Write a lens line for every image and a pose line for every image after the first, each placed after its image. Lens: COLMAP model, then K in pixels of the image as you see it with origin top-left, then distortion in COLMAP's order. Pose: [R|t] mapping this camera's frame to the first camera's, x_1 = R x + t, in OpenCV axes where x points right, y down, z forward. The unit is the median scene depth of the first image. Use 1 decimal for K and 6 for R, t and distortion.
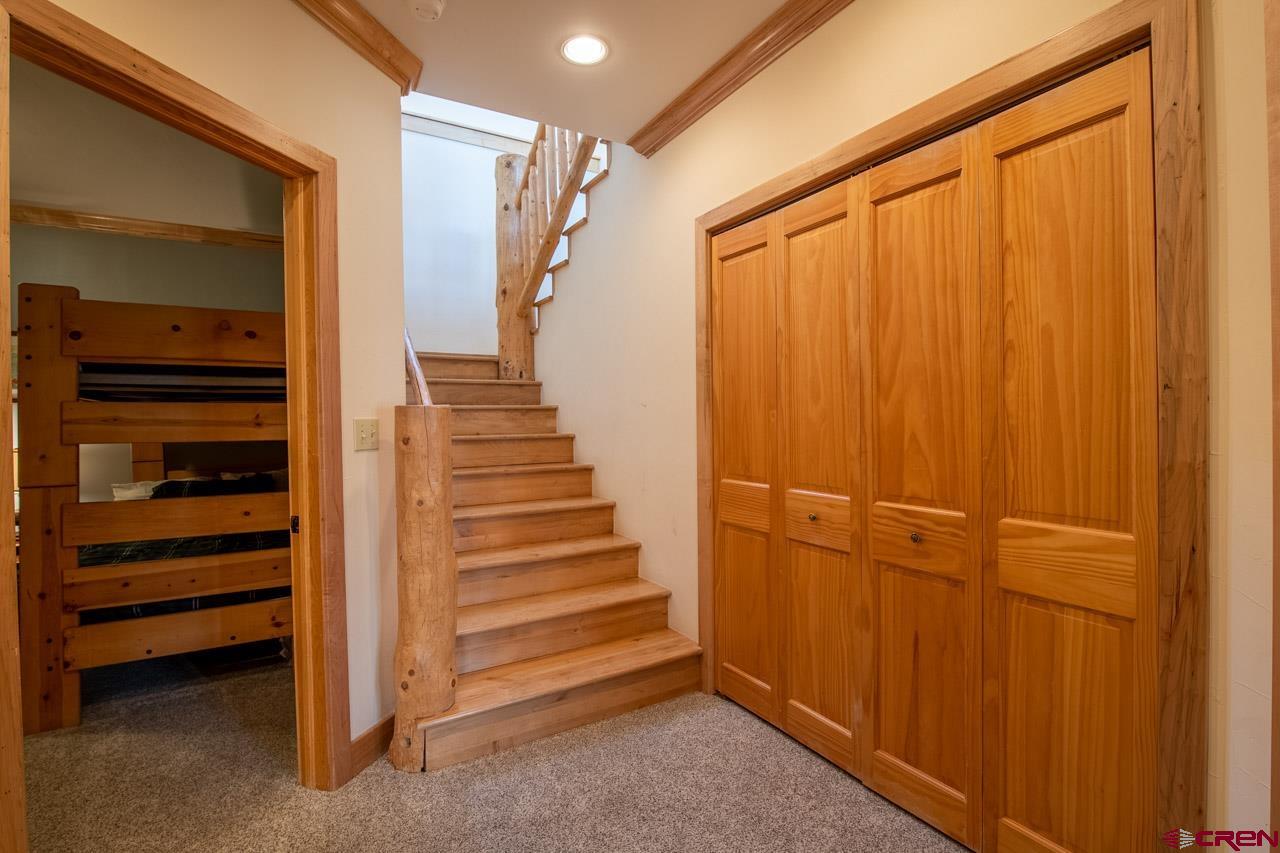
lens RADIAL K [[586.1, 0, 644.2], [0, 586.1, 424.3], [0, 0, 1]] dist [-0.003149, -0.000067]
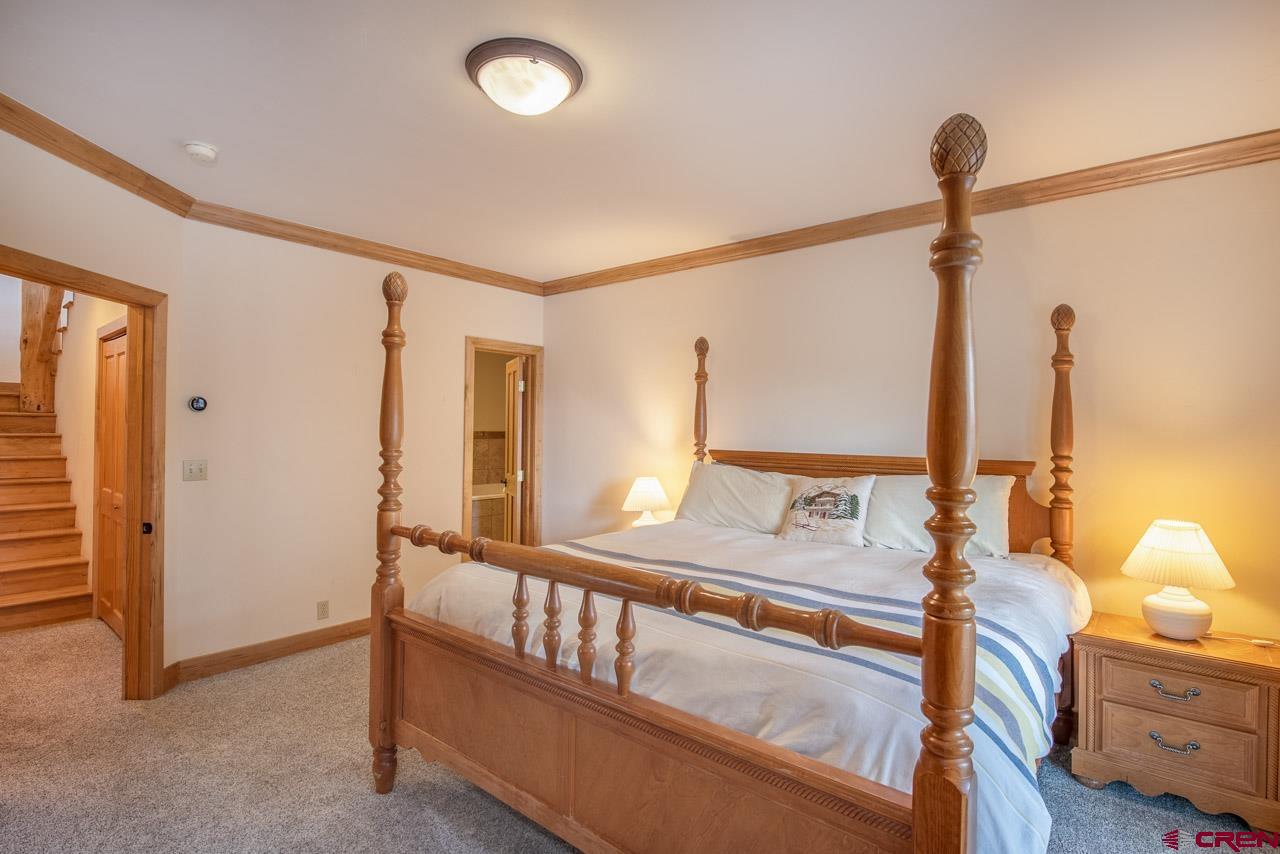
lens RADIAL K [[619.0, 0, 634.8], [0, 619.0, 429.8], [0, 0, 1]] dist [-0.005488, -0.000972]
pose [[0.947273, 0.023919, 0.319534, 0.982668], [-0.022160, 0.999713, -0.009139, -0.088676], [-0.319661, 0.001577, 0.947531, -1.125325]]
